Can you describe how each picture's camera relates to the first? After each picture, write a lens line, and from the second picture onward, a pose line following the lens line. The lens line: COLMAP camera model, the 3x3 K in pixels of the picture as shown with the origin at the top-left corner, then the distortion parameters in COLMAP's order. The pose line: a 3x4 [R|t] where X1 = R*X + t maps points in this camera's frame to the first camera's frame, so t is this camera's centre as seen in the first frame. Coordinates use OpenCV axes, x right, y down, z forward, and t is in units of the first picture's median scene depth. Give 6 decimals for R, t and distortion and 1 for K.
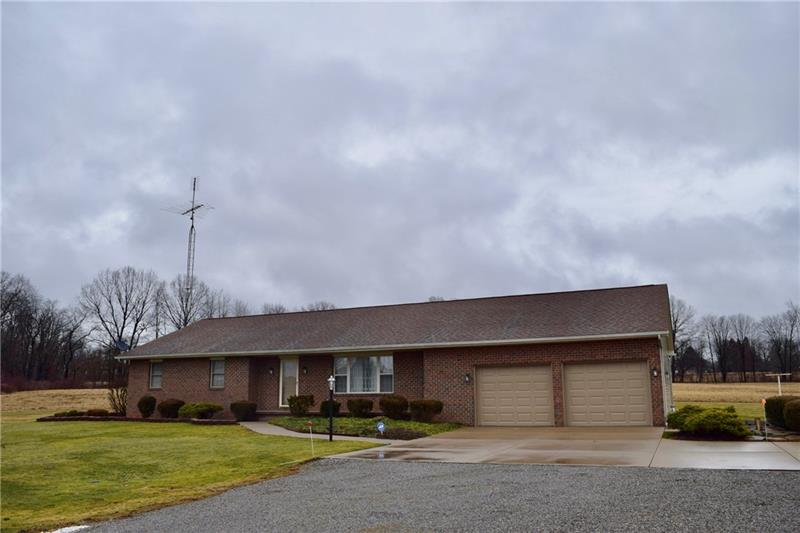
lens RADIAL K [[627.0, 0, 401.1], [0, 627.0, 276.3], [0, 0, 1]] dist [-0.087776, -0.000045]
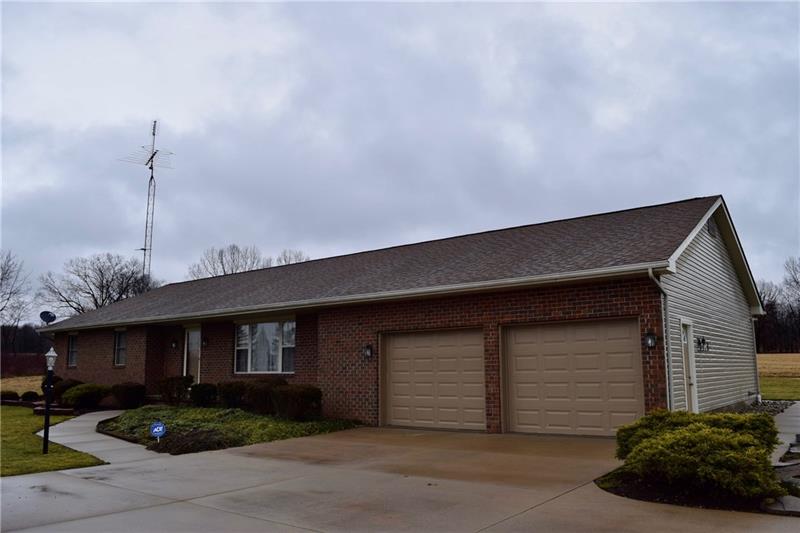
lens RADIAL K [[627.0, 0, 401.1], [0, 627.0, 276.3], [0, 0, 1]] dist [-0.087776, -0.000045]
pose [[0.973187, -0.035863, -0.227203, 0.280791], [0.045277, 0.998313, 0.036358, 0.061510], [0.225515, -0.045671, 0.973169, 0.371899]]
